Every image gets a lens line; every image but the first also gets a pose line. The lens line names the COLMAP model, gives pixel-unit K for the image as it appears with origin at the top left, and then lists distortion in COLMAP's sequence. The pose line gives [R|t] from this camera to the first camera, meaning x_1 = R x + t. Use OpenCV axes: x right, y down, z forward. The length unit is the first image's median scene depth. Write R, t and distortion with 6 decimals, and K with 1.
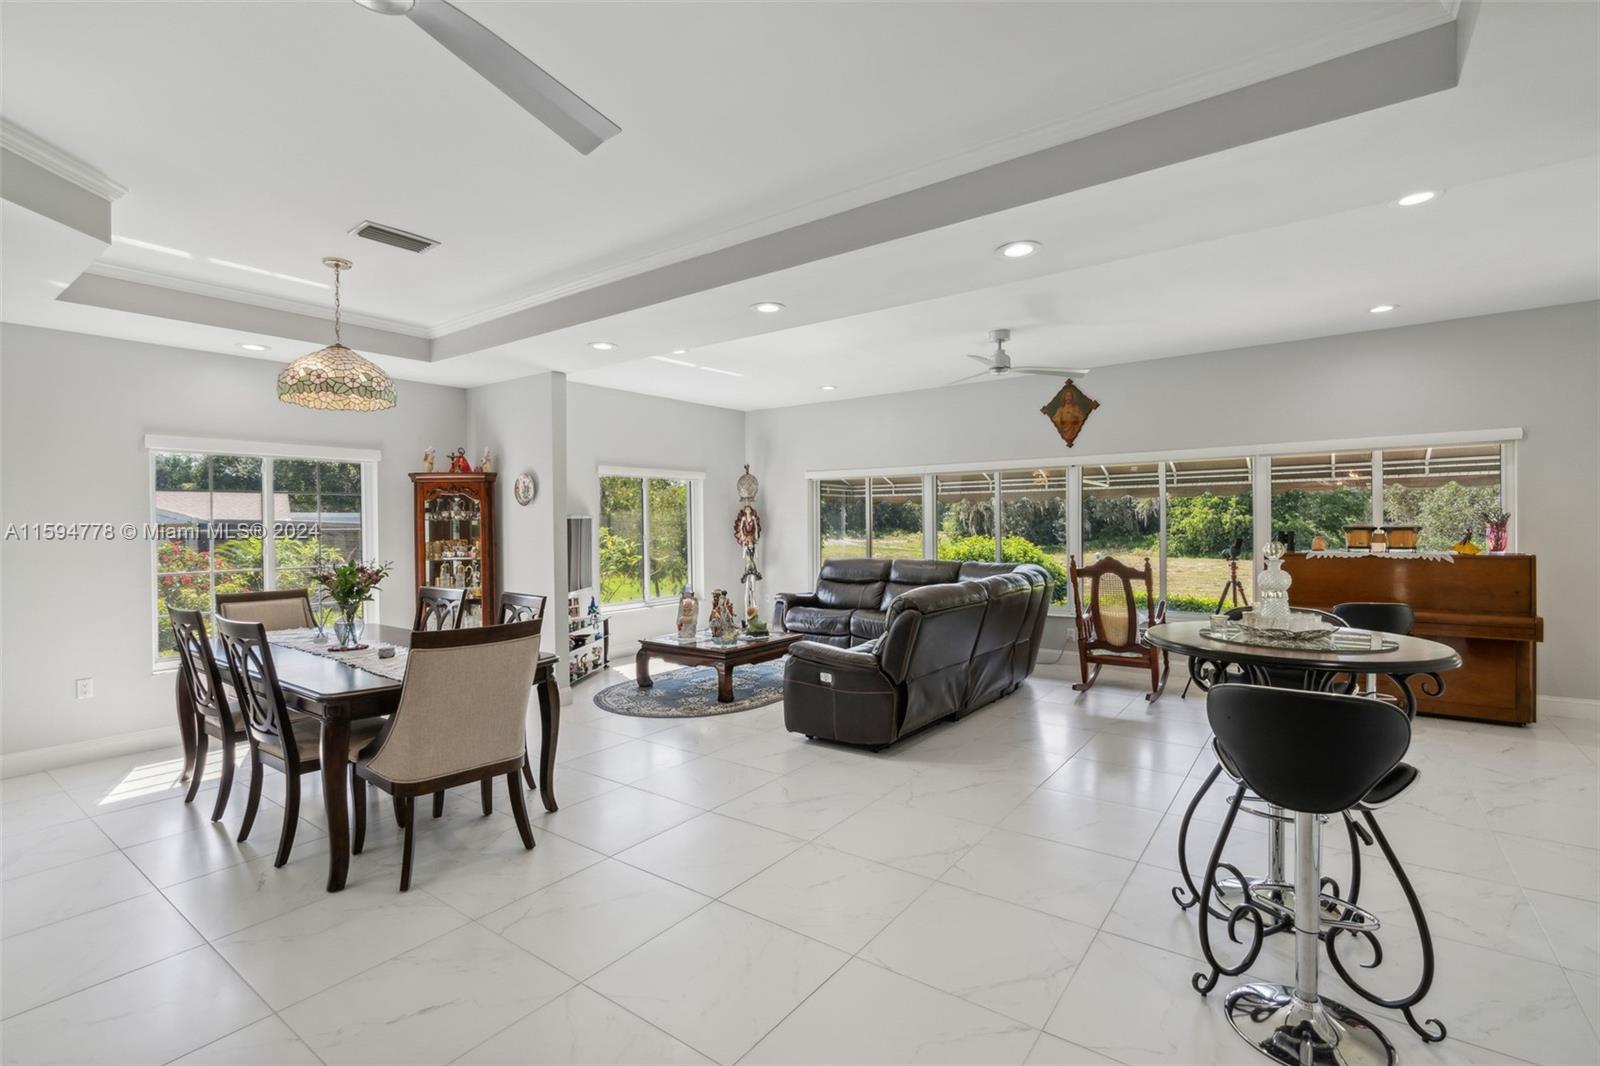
lens RADIAL K [[727.1, 0, 793.3], [0, 727.1, 527.4], [0, 0, 1]] dist [0.003425, 0.000032]
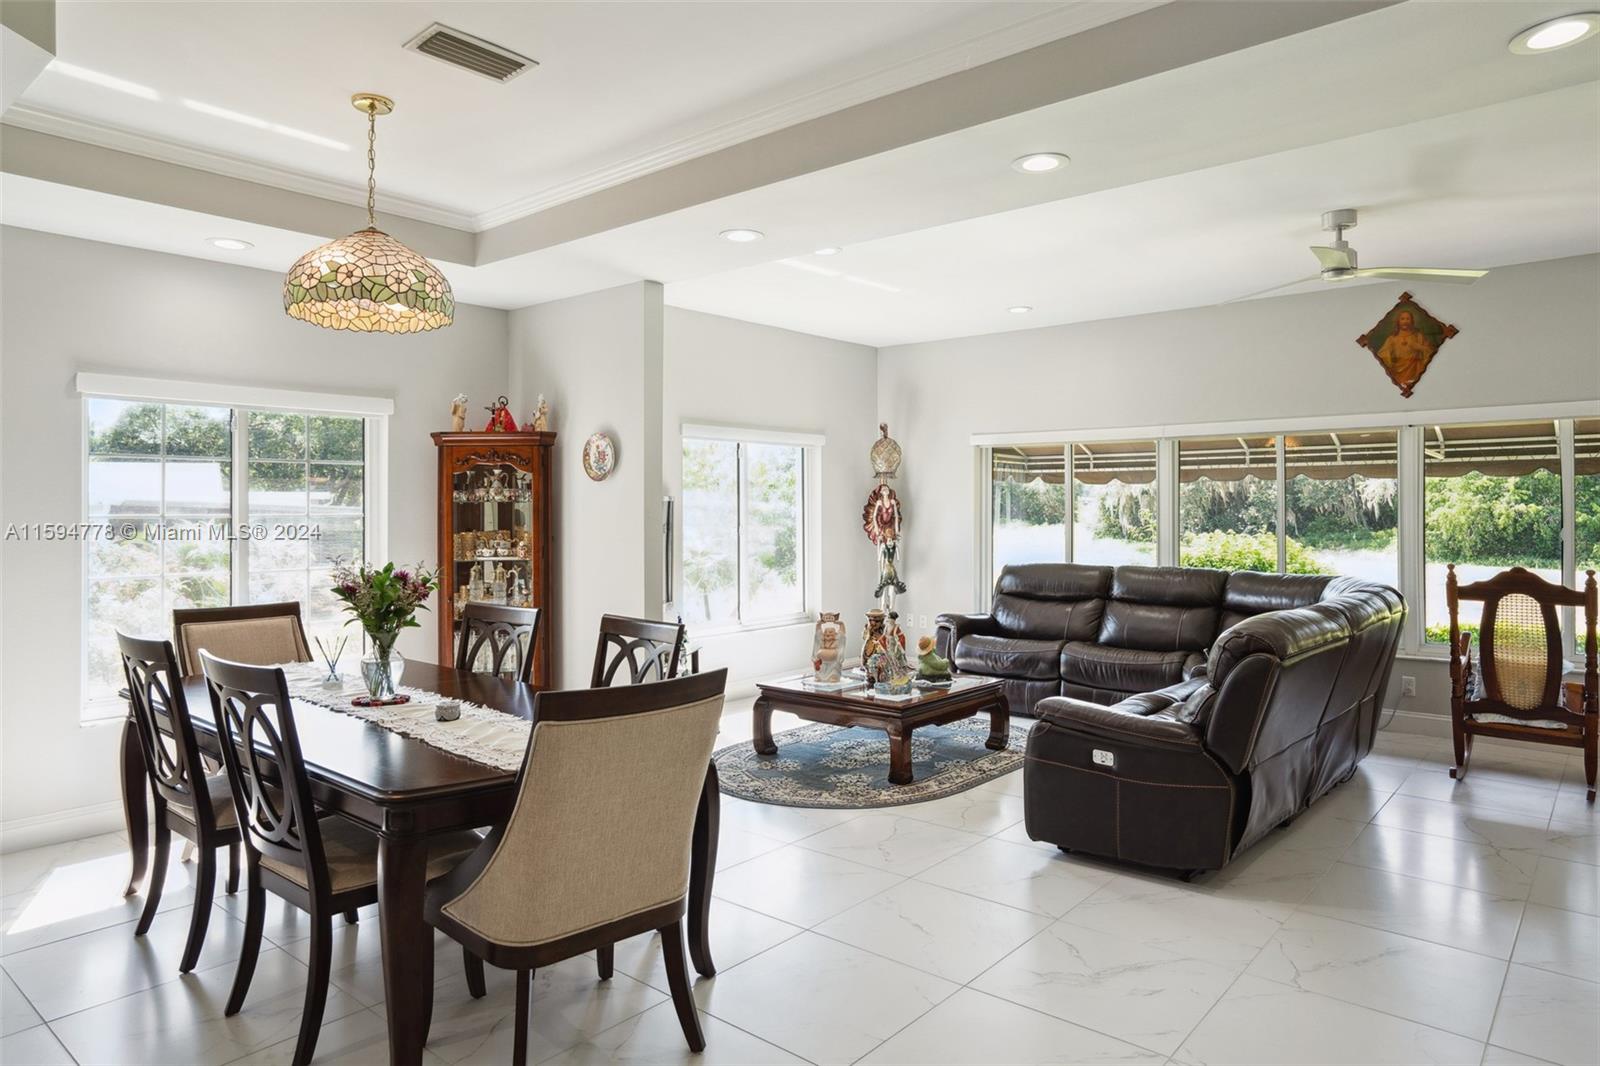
lens RADIAL K [[986.2, 0, 799.7], [0, 986.2, 500.0], [0, 0, 1]] dist [-0.006045, 0.004638]
pose [[0.997786, 0.007228, -0.066112, -0.124322], [-0.008297, 0.999839, -0.015915, 0.000454], [0.065986, 0.016428, 0.997685, 0.104571]]
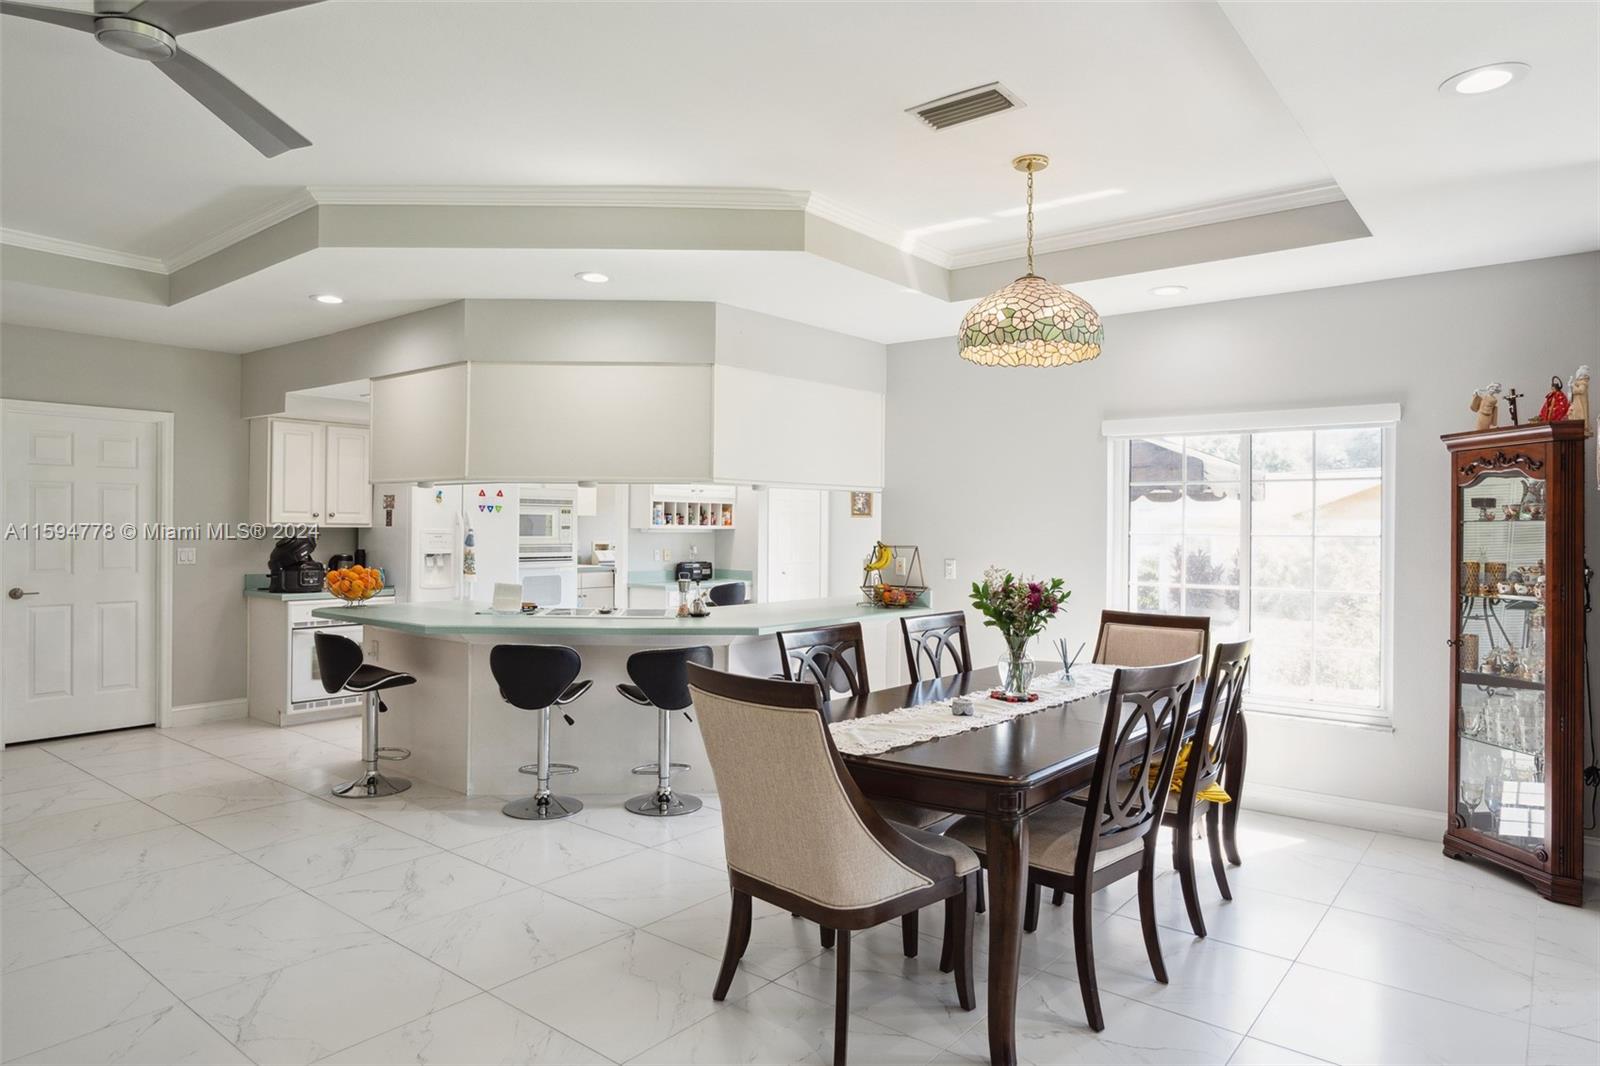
lens RADIAL K [[924.1, 0, 800.4], [0, 924.1, 525.3], [0, 0, 1]] dist [-0.000769, -0.000027]
pose [[-0.031409, 0.008186, -0.999473, 0.200392], [-0.015951, 0.999835, 0.008691, -0.004861], [0.999379, 0.016216, -0.031273, 0.538866]]
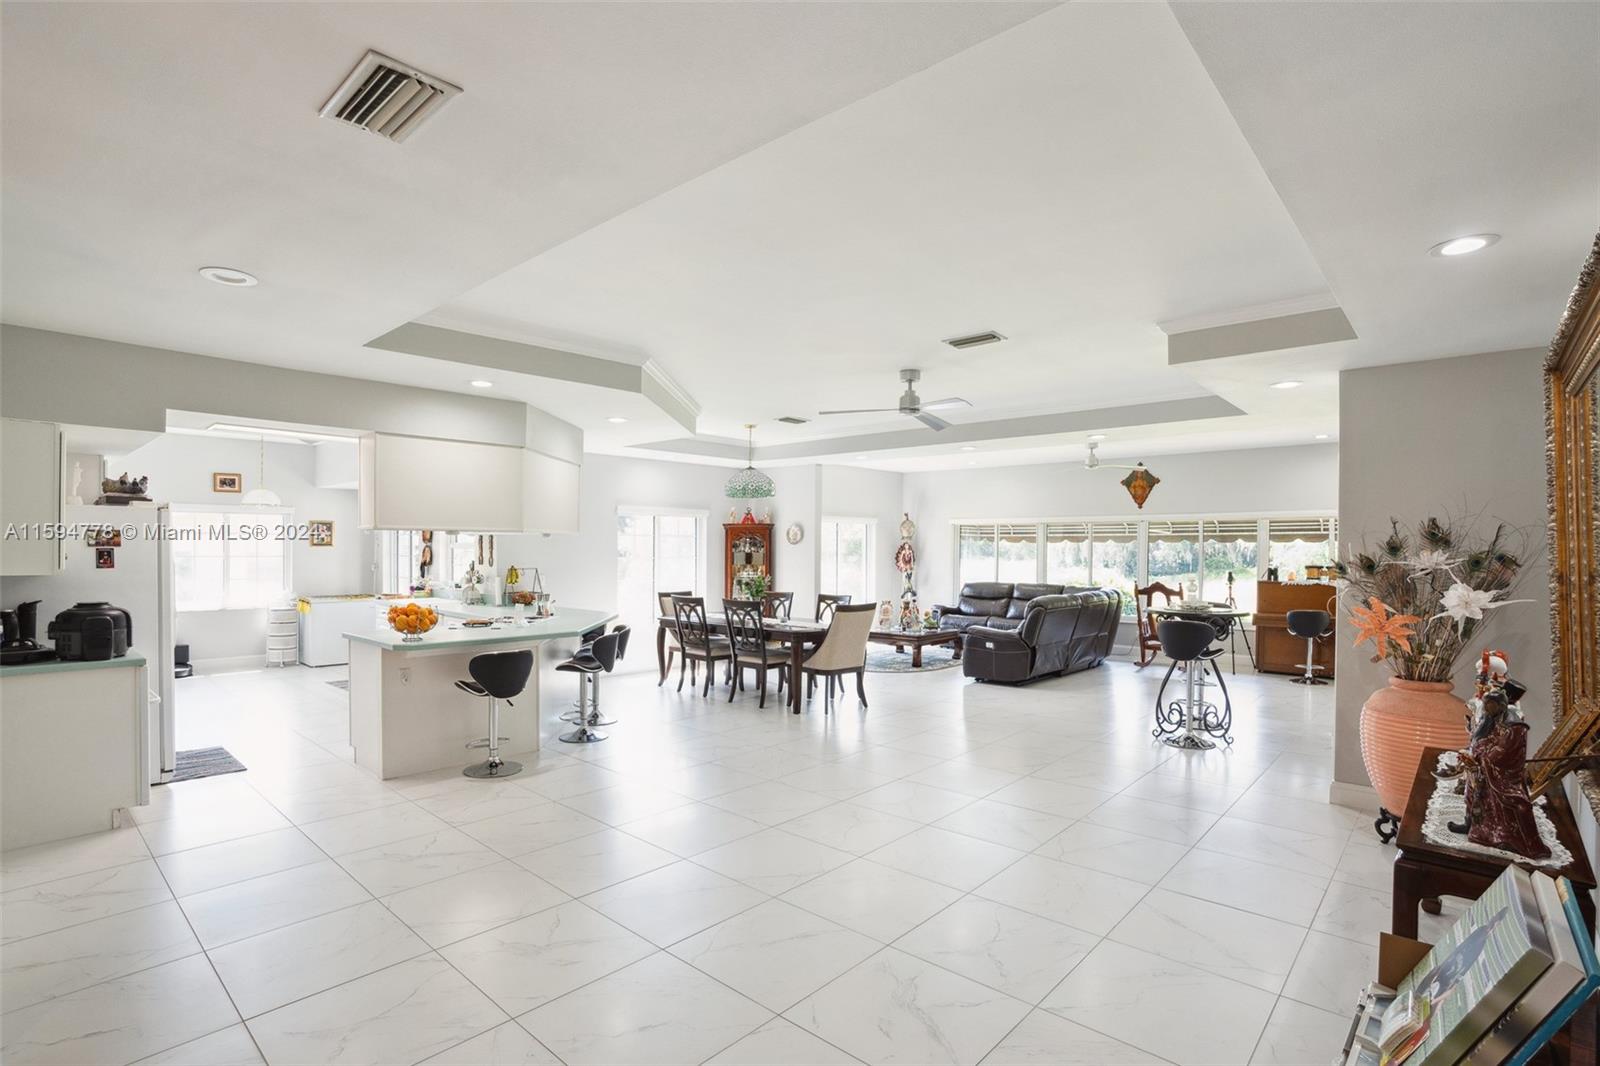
lens RADIAL K [[769.1, 0, 807.1], [0, 769.1, 555.4], [0, 0, 1]] dist [-0.042728, 0.000003]
pose [[0.995965, 0.015446, -0.088399, -0.186636], [-0.015127, 0.999876, 0.004282, -0.013944], [0.088454, -0.002927, 0.996076, -0.725416]]
